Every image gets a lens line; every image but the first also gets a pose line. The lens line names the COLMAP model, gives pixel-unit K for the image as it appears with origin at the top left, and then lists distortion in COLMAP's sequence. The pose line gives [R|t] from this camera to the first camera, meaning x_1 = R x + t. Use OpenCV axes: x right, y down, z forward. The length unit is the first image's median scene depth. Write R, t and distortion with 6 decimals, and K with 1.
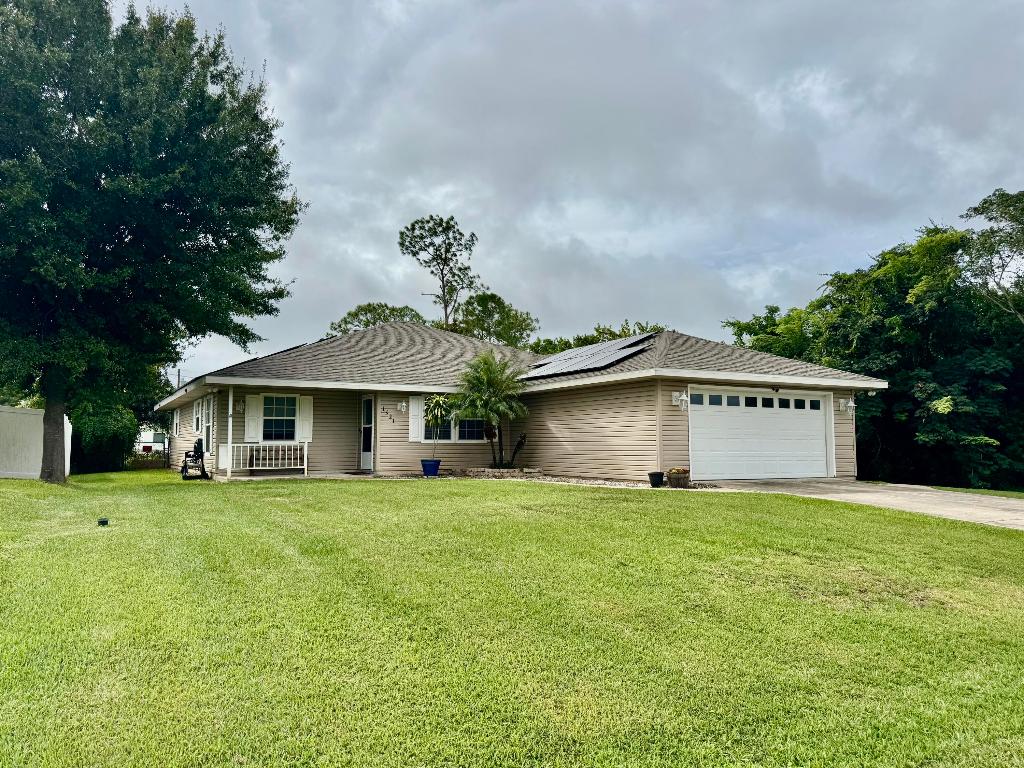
lens RADIAL K [[726.4, 0, 514.1], [0, 726.4, 388.6], [0, 0, 1]] dist [0.059710, -0.085395]
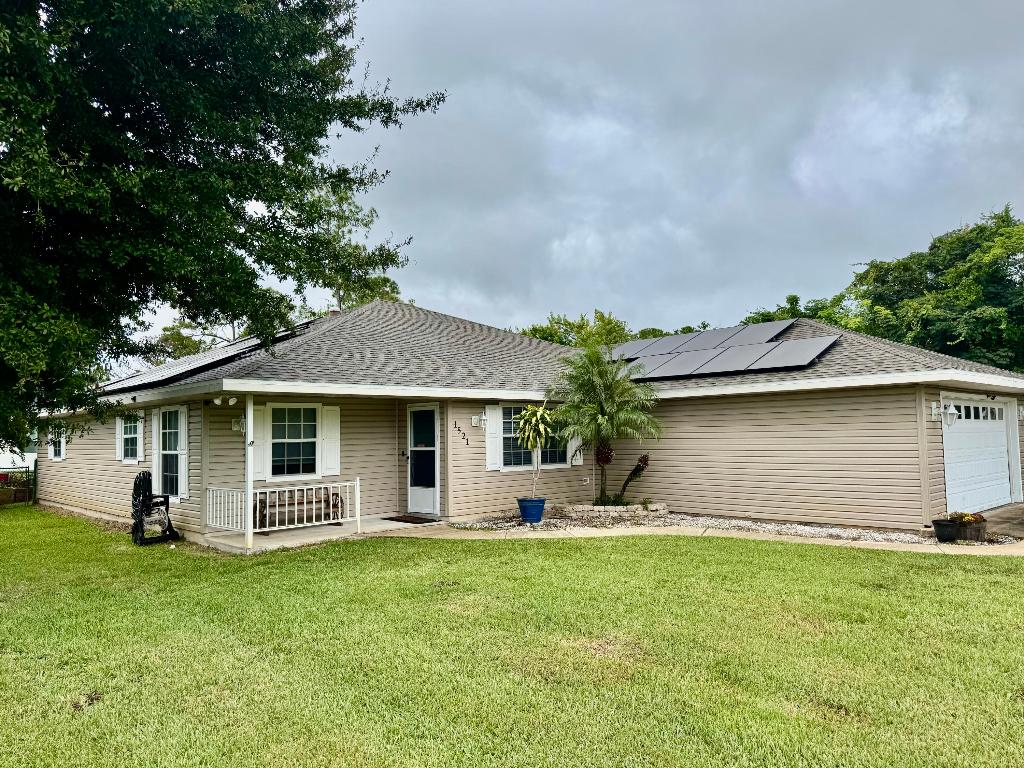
lens RADIAL K [[720.4, 0, 515.0], [0, 720.4, 388.2], [0, 0, 1]] dist [0.151831, -0.269651]
pose [[0.972157, -0.000614, 0.234328, -0.281275], [-0.001452, 0.999962, 0.008644, -0.012214], [-0.234324, -0.008744, 0.972119, 0.320406]]
